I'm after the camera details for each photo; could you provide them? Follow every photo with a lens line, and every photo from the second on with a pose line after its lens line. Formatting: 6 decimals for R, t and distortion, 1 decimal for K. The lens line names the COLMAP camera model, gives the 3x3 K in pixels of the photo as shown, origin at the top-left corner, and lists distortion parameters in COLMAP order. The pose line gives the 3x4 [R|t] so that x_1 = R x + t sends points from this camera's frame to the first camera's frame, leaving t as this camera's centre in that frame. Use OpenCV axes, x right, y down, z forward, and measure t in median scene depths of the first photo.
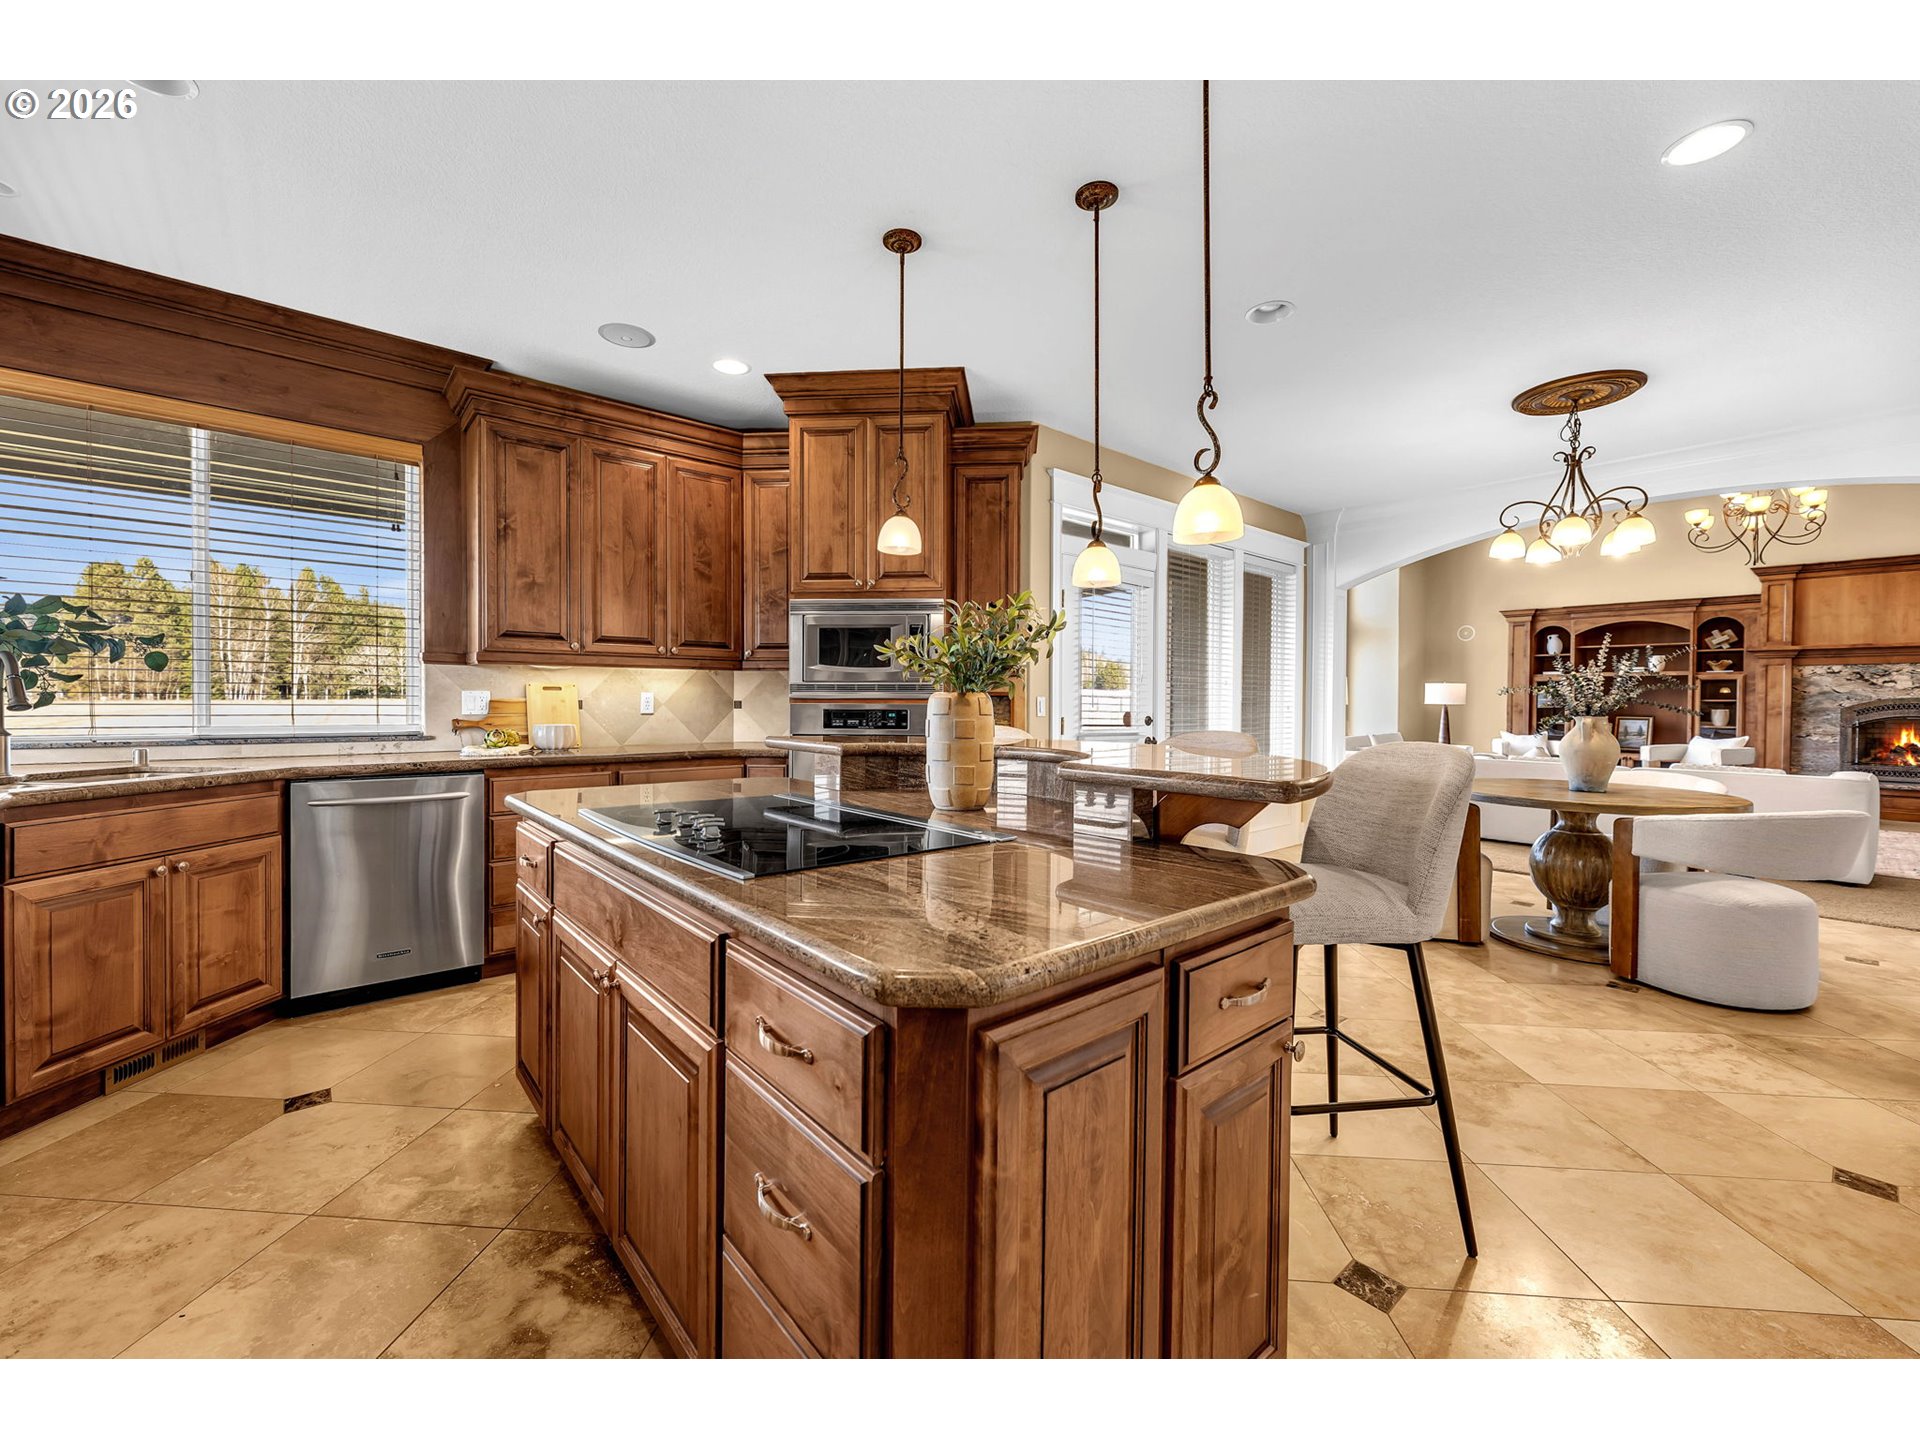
lens RADIAL K [[772.2, 0, 940.7], [0, 772.2, 712.2], [0, 0, 1]] dist [0.000124, 0.000056]
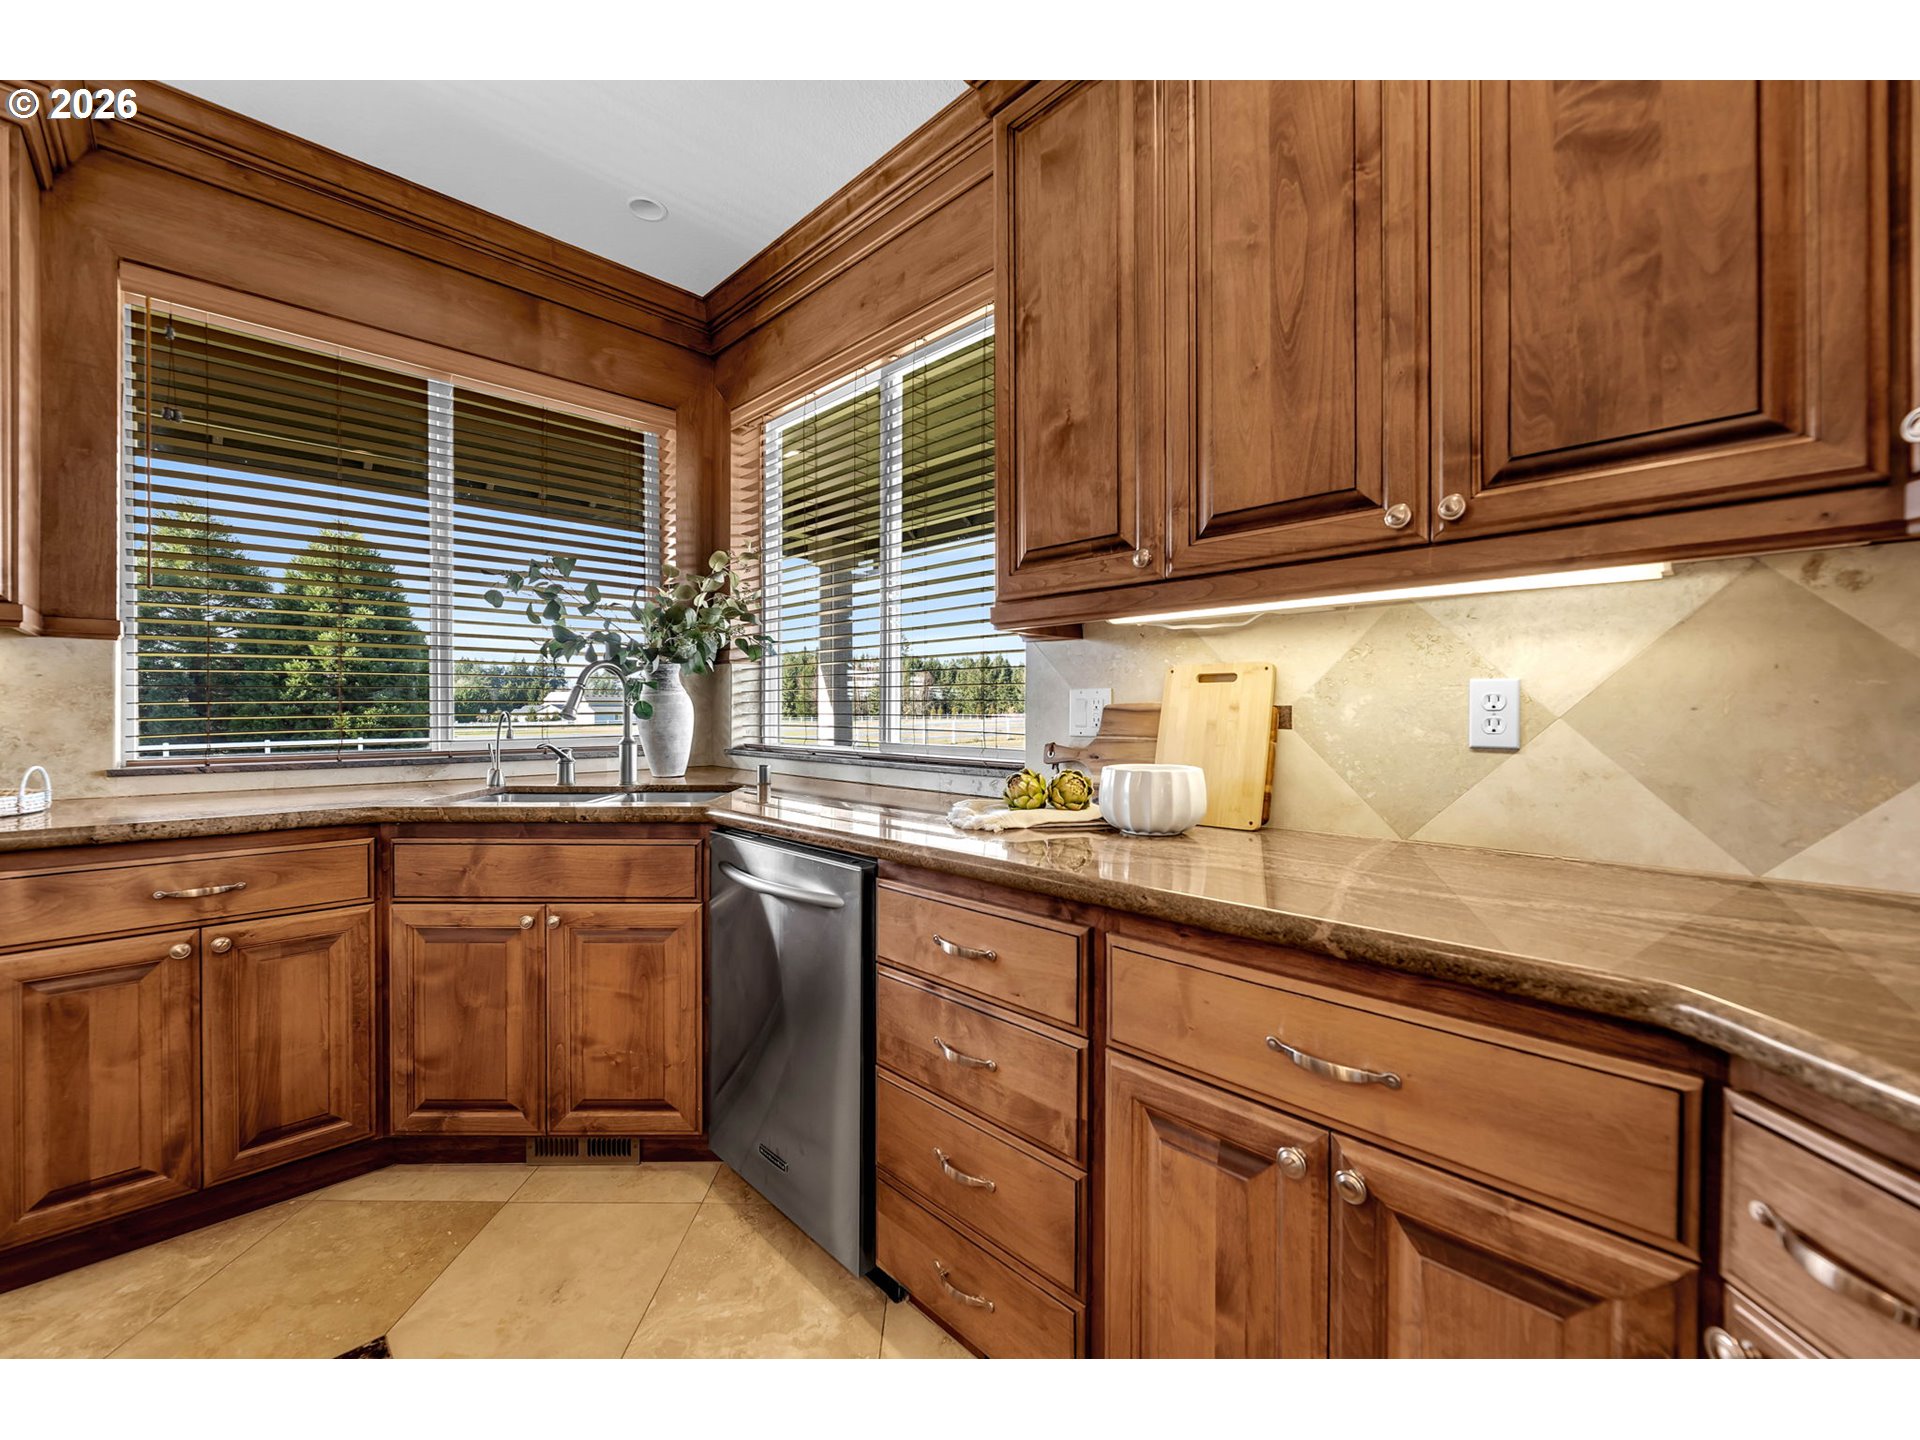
lens RADIAL K [[772.2, 0, 957.9], [0, 772.2, 715.3], [0, 0, 1]] dist [0.000124, 0.000056]
pose [[0.088197, 0.002296, -0.996100, -0.112865], [-0.013970, 0.999902, 0.001068, -0.009894], [0.996005, 0.013821, 0.088220, 0.891753]]
